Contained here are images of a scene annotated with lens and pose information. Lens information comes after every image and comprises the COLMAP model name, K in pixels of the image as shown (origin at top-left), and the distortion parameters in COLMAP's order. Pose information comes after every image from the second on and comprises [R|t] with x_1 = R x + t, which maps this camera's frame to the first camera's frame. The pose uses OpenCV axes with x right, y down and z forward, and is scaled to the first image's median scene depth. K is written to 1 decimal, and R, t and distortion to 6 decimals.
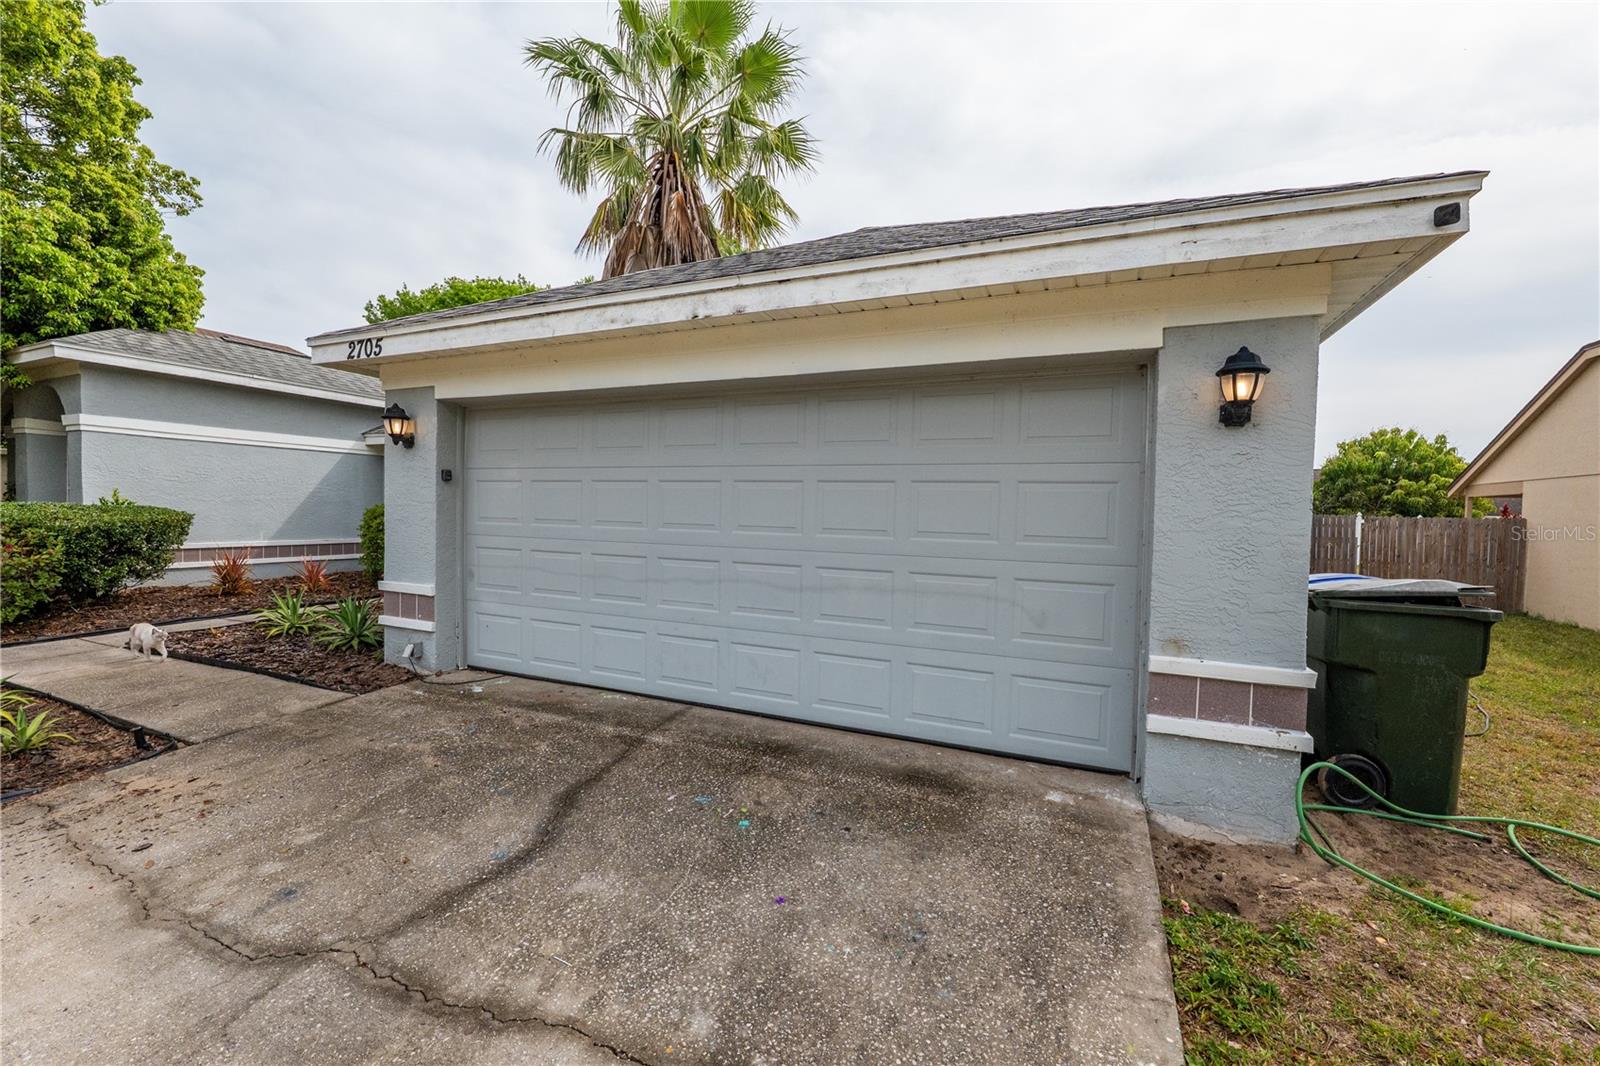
lens RADIAL K [[656.6, 0, 802.0], [0, 656.6, 529.2], [0, 0, 1]] dist [-0.012537, 0.000028]
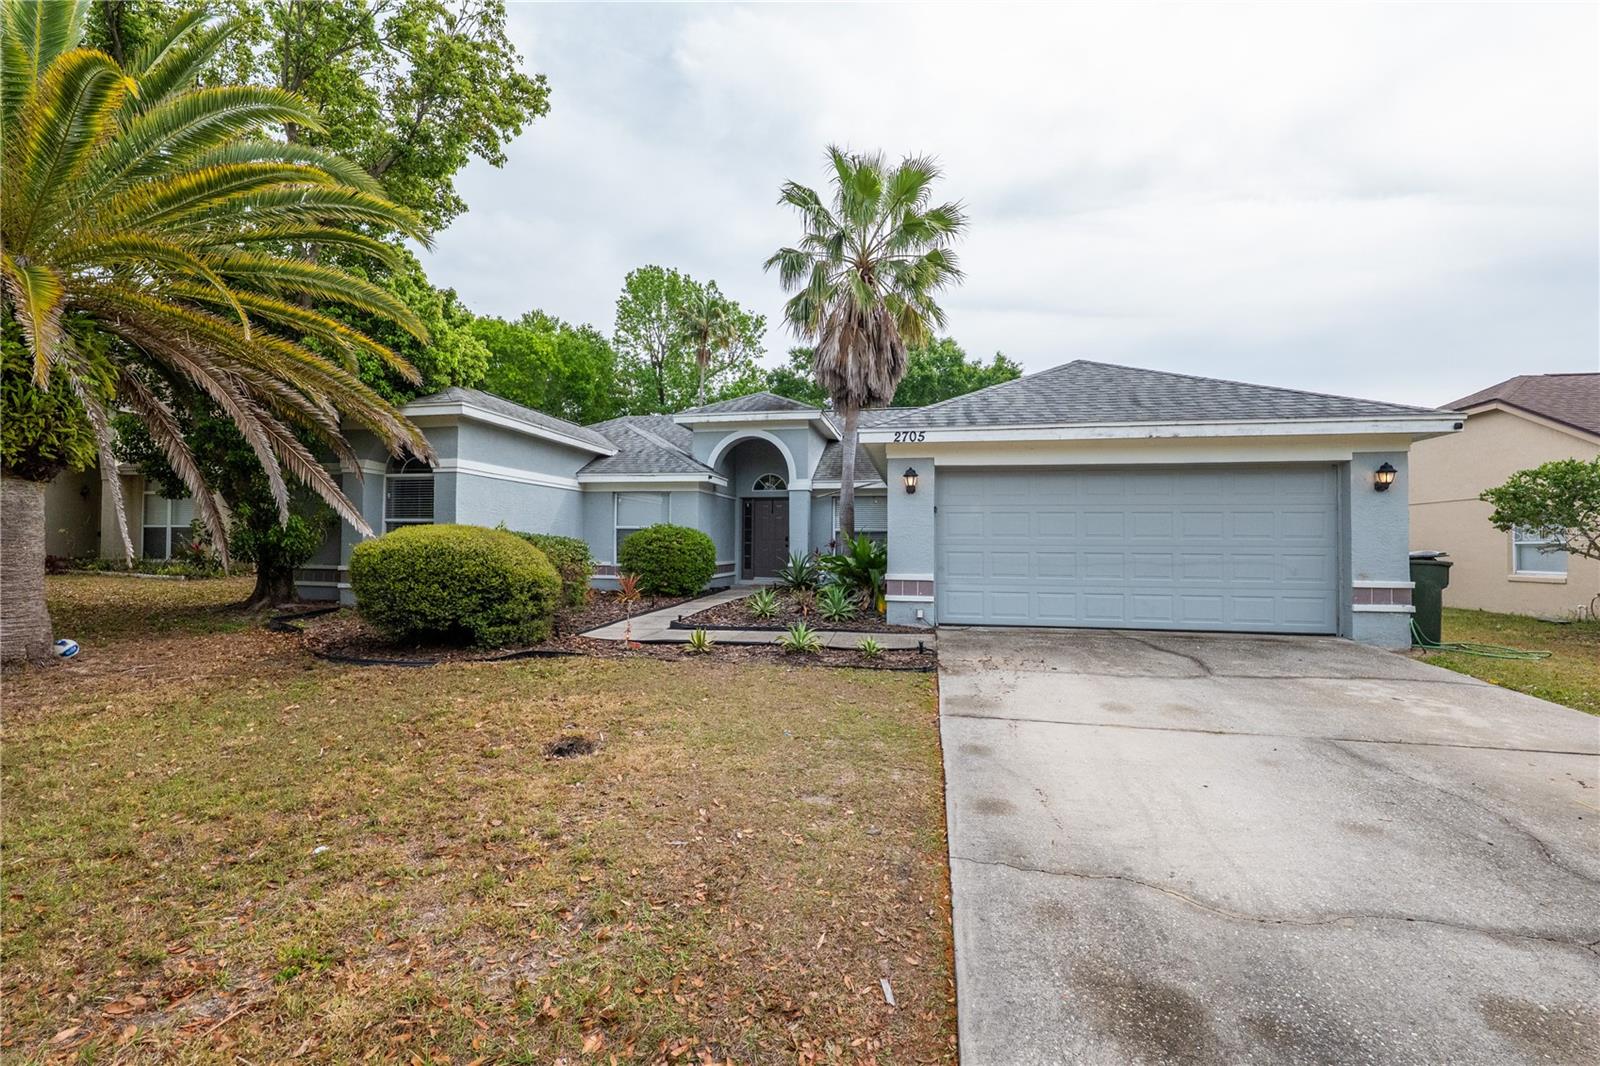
lens RADIAL K [[656.6, 0, 769.0], [0, 656.6, 535.0], [0, 0, 1]] dist [-0.012537, 0.000028]
pose [[0.970405, -0.019226, 0.240715, -2.048523], [0.023765, 0.999590, -0.015968, 0.000550], [-0.240309, 0.021216, 0.970464, -0.818442]]
